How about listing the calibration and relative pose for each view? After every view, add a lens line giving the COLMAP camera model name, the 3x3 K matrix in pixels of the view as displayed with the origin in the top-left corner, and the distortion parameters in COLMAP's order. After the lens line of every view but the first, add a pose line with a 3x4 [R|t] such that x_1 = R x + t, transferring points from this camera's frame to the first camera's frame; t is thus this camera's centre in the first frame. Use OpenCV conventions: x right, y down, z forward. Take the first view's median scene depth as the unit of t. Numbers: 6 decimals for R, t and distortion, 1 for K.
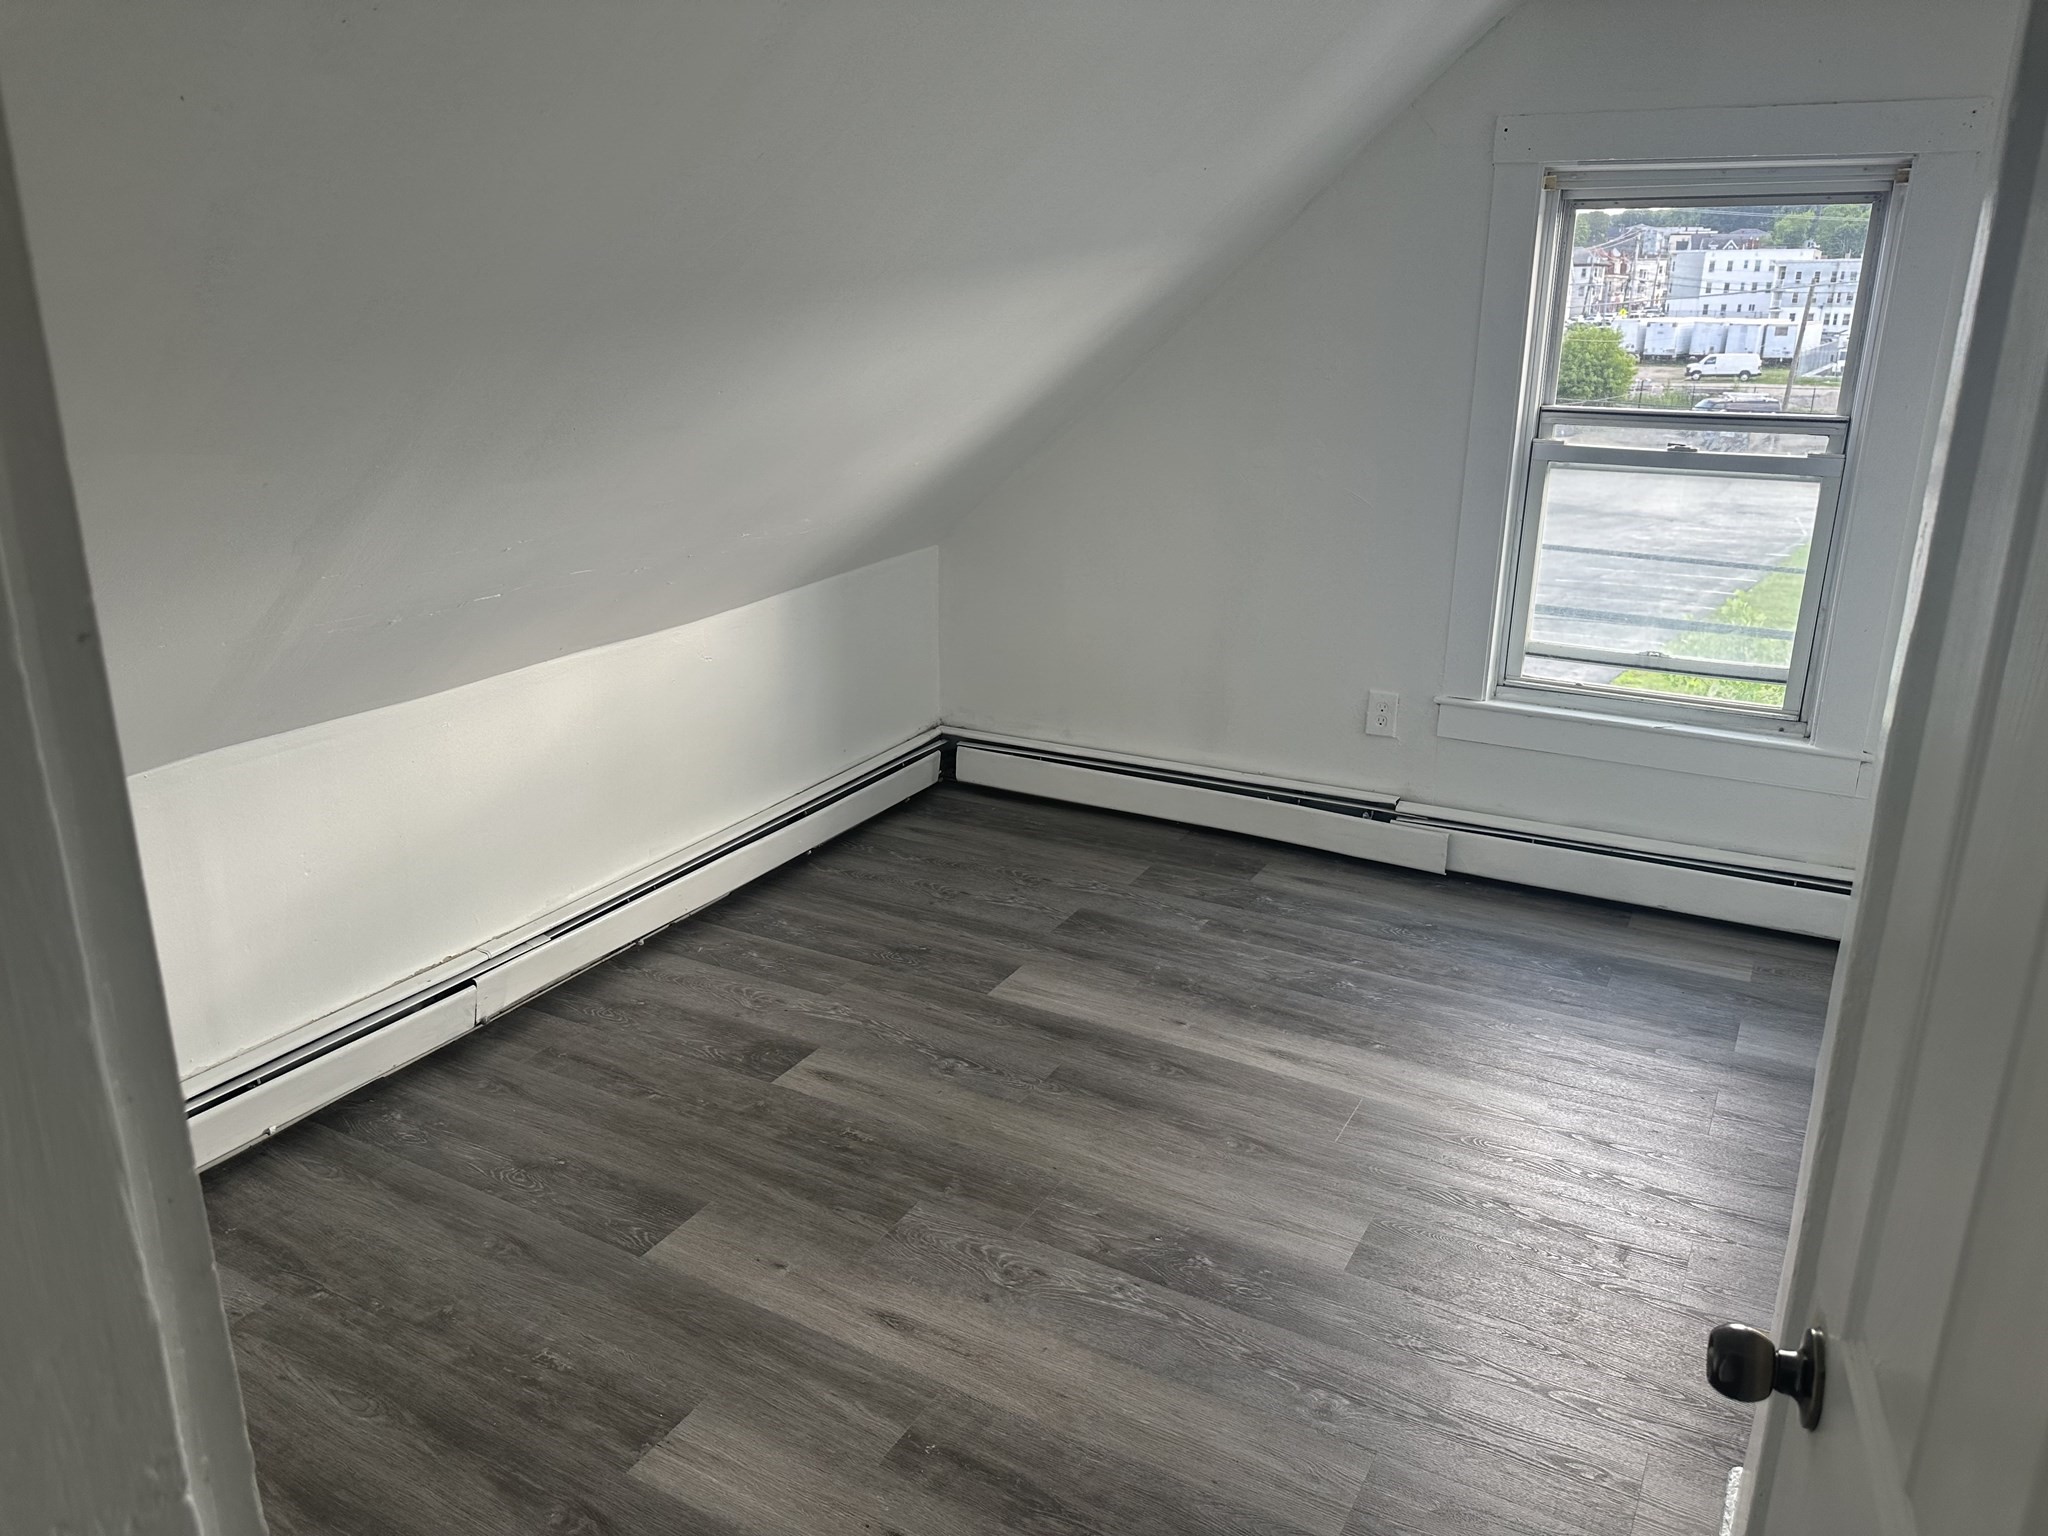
lens RADIAL K [[1442.1, 0, 1036.9], [0, 1442.1, 756.2], [0, 0, 1]] dist [0.128587, -0.223765]
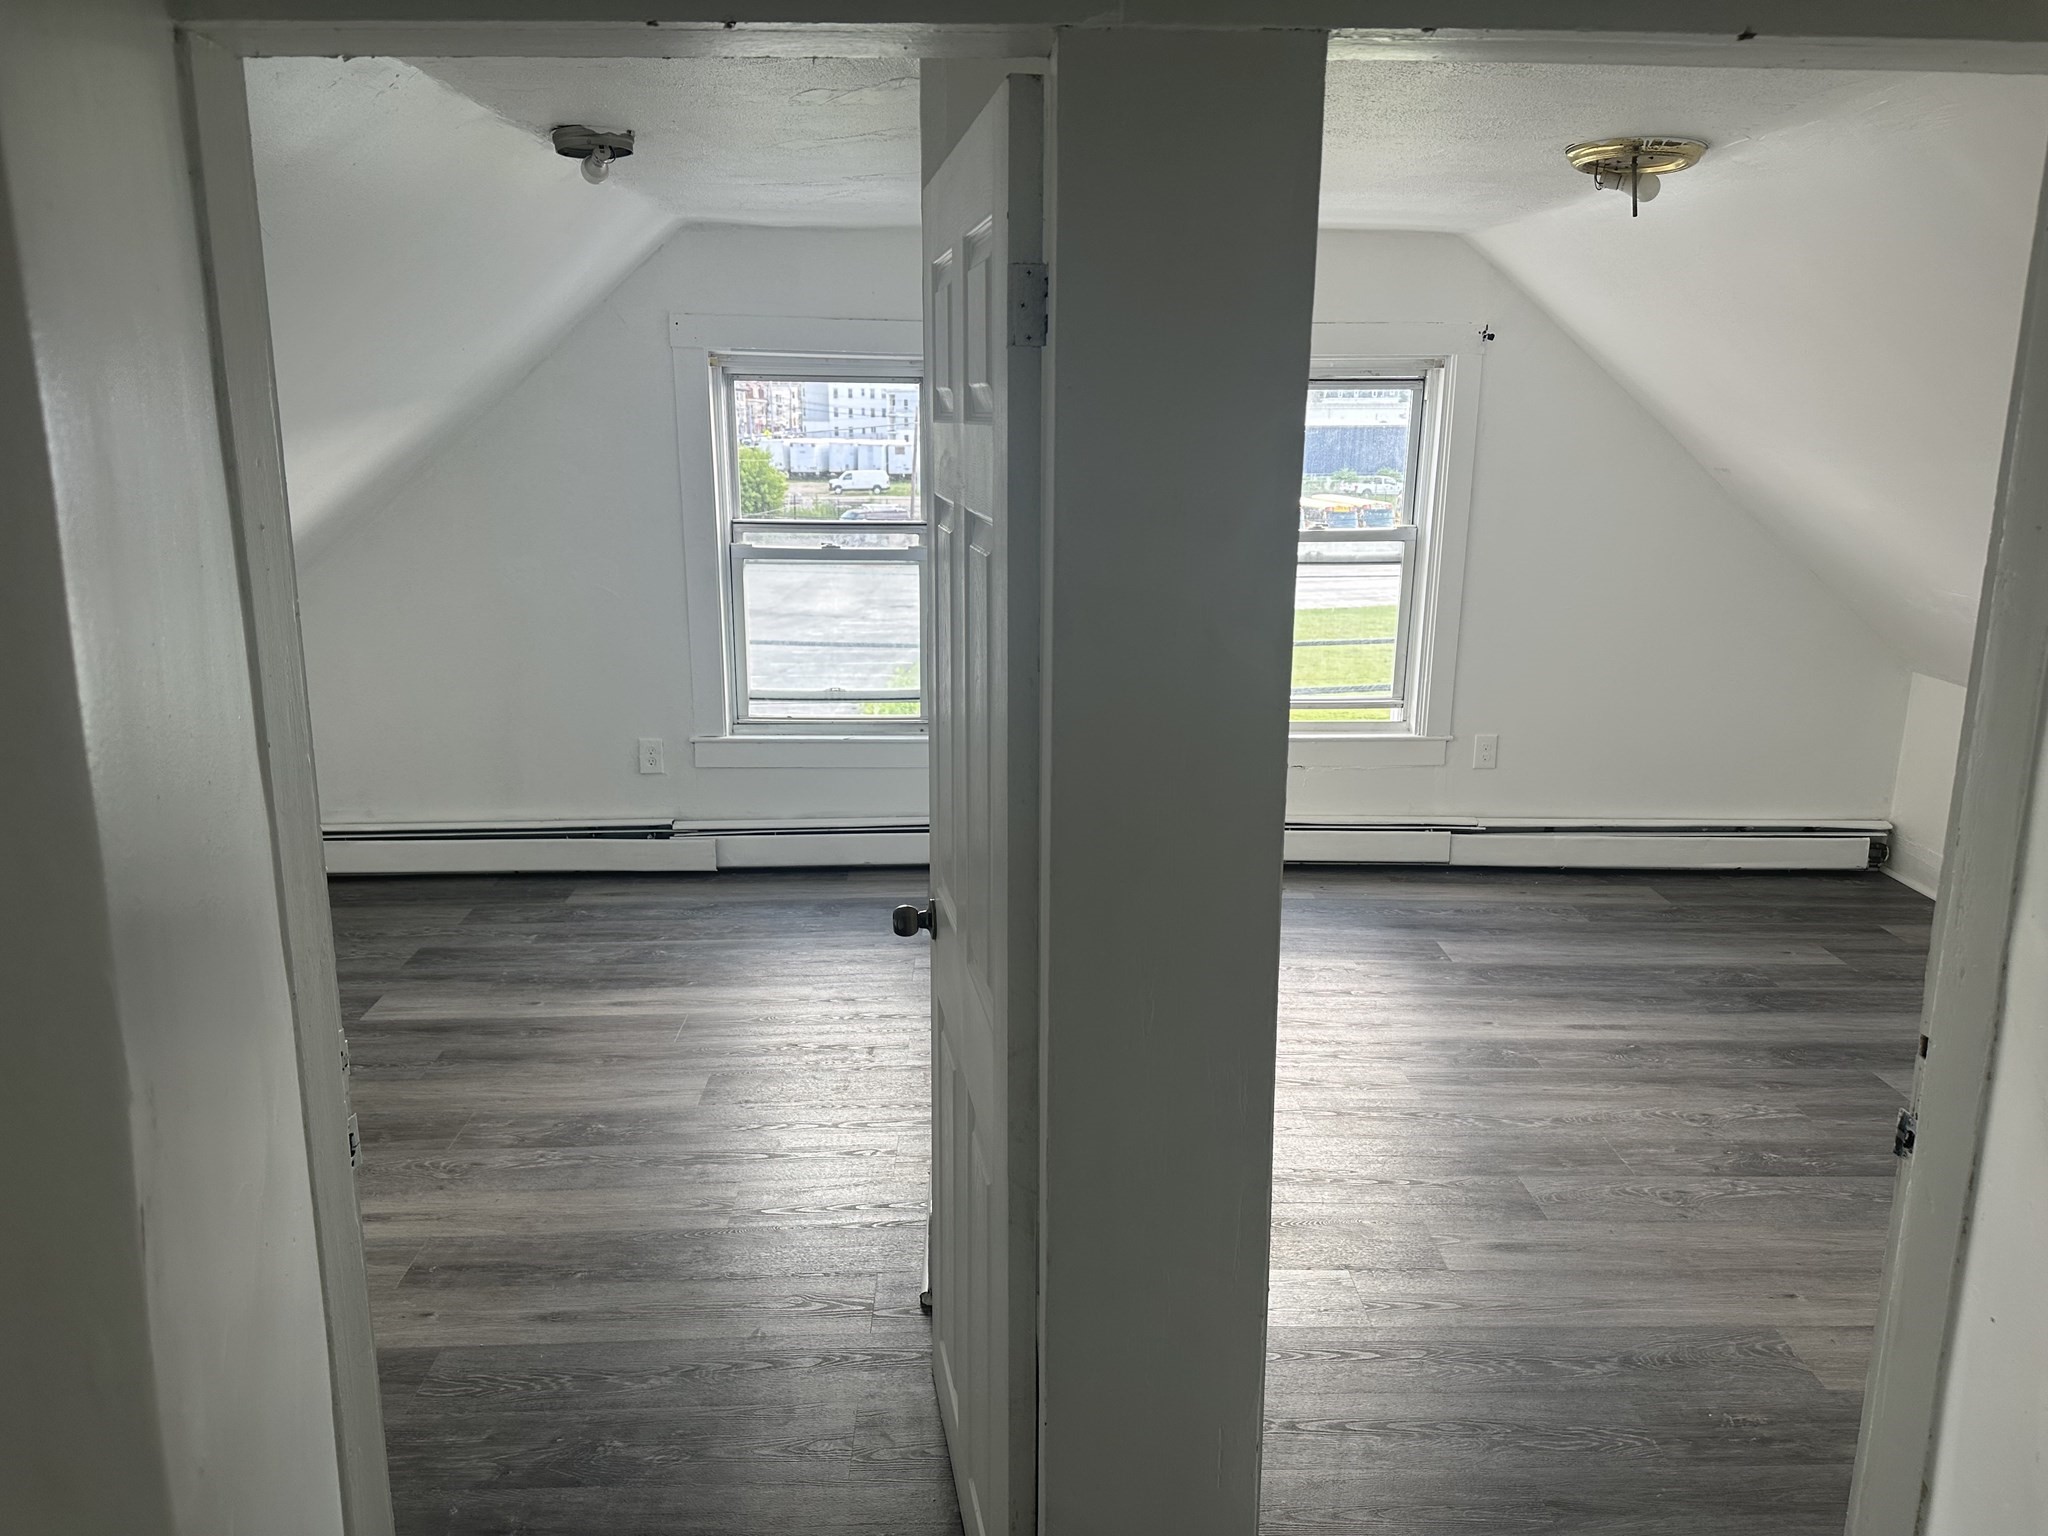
lens RADIAL K [[1426.9, 0, 1017.9], [0, 1426.9, 766.2], [0, 0, 1]] dist [0.178476, -0.363603]
pose [[0.861484, -0.120110, 0.493375, -0.136718], [0.153220, 0.987822, -0.027058, 0.076673], [-0.484117, 0.098905, 0.869396, -0.323326]]
